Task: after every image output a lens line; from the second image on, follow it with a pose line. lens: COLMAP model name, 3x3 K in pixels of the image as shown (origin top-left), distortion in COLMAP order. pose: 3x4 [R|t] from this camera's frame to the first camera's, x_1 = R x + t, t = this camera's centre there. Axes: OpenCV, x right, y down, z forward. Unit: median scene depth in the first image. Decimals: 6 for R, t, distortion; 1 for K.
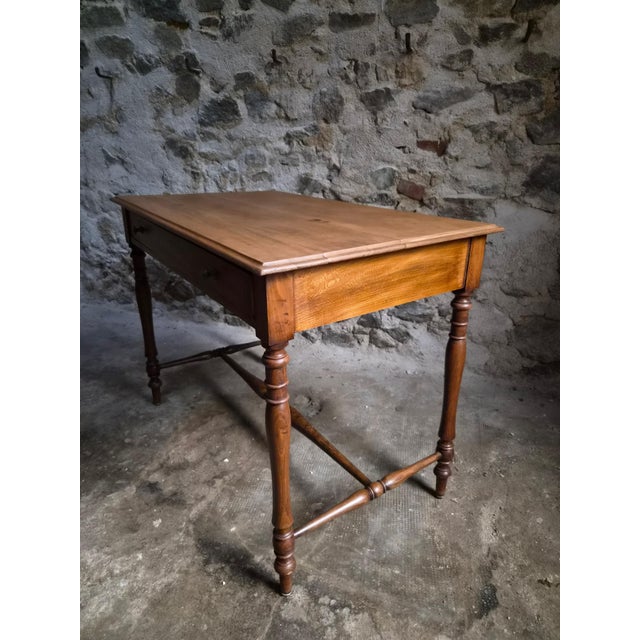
lens RADIAL K [[441.5, 0, 317.8], [0, 441.5, 318.6], [0, 0, 1]] dist [0.055087, -0.047275]
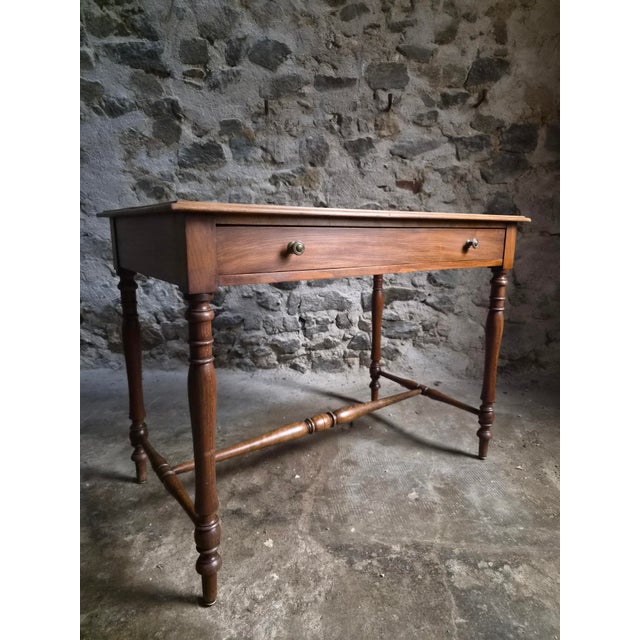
lens RADIAL K [[431.4, 0, 322.0], [0, 431.4, 317.5], [0, 0, 1]] dist [0.057437, -0.048866]
pose [[0.947139, -0.062759, 0.314626, -0.340167], [0.115669, 0.981524, -0.152419, 0.106381], [-0.299247, 0.180755, 0.936899, 0.044615]]
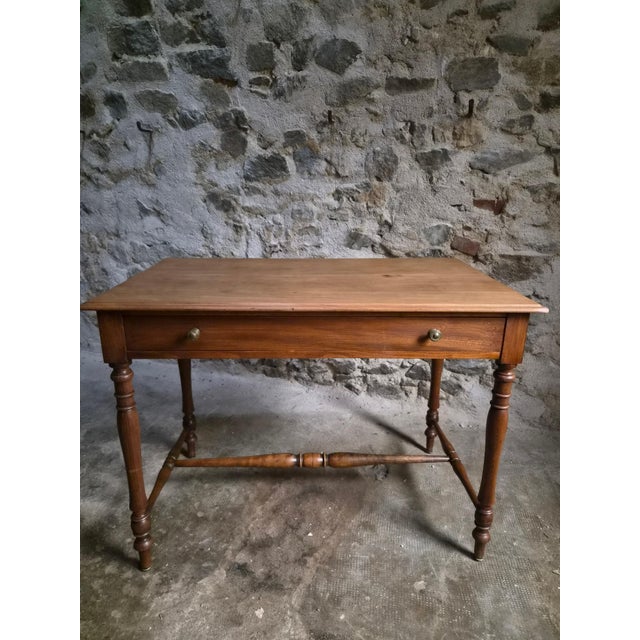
lens RADIAL K [[441.5, 0, 317.0], [0, 441.5, 327.7], [0, 0, 1]] dist [0.055087, -0.047275]
pose [[0.998588, -0.015837, 0.050711, -0.185983], [0.017813, 0.999090, -0.038753, -0.072546], [-0.050051, 0.039602, 0.997961, 0.015169]]
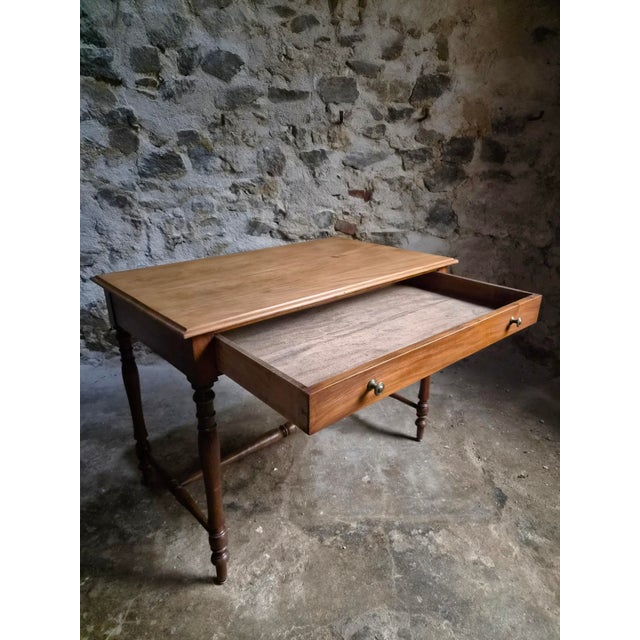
lens RADIAL K [[431.4, 0, 321.0], [0, 431.4, 326.8], [0, 0, 1]] dist [0.057437, -0.048866]
pose [[0.908186, -0.158377, 0.387446, -0.387327], [0.159535, 0.986754, 0.029400, -0.058244], [-0.386971, 0.035110, 0.921423, -0.104997]]
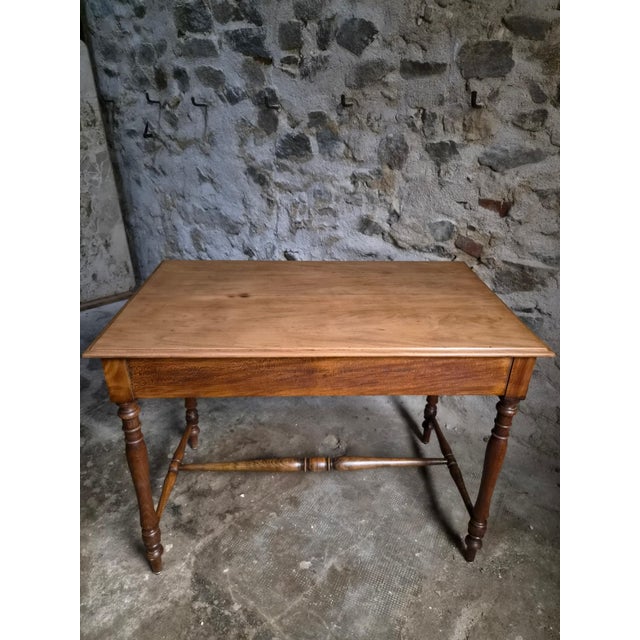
lens RADIAL K [[441.5, 0, 324.4], [0, 441.5, 319.4], [0, 0, 1]] dist [0.055087, -0.047275]
pose [[0.965384, 0.126932, -0.227864, 0.150982], [-0.109577, 0.990136, 0.087316, -0.188363], [0.236699, -0.059325, 0.969770, -0.002268]]
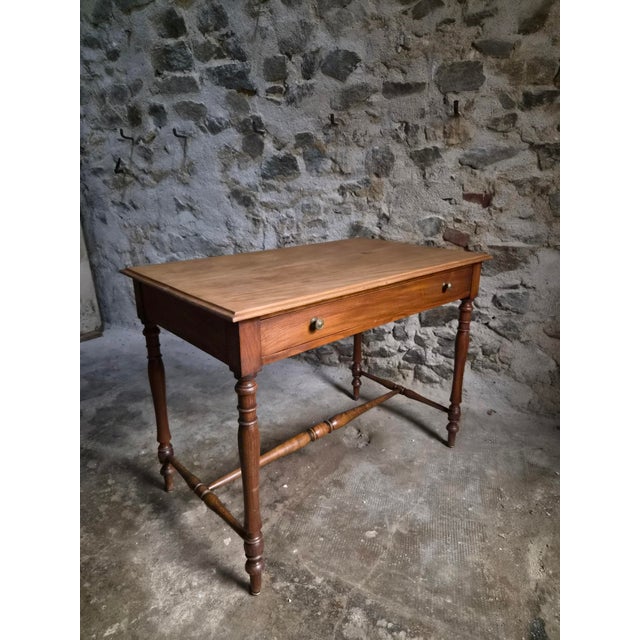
lens RADIAL K [[431.4, 0, 318.8], [0, 431.4, 322.0], [0, 0, 1]] dist [0.057437, -0.048866]
pose [[0.996977, 0.017764, -0.075644, -0.040056], [-0.021544, 0.998544, -0.049447, -0.026714], [0.074656, 0.050927, 0.995908, -0.063426]]
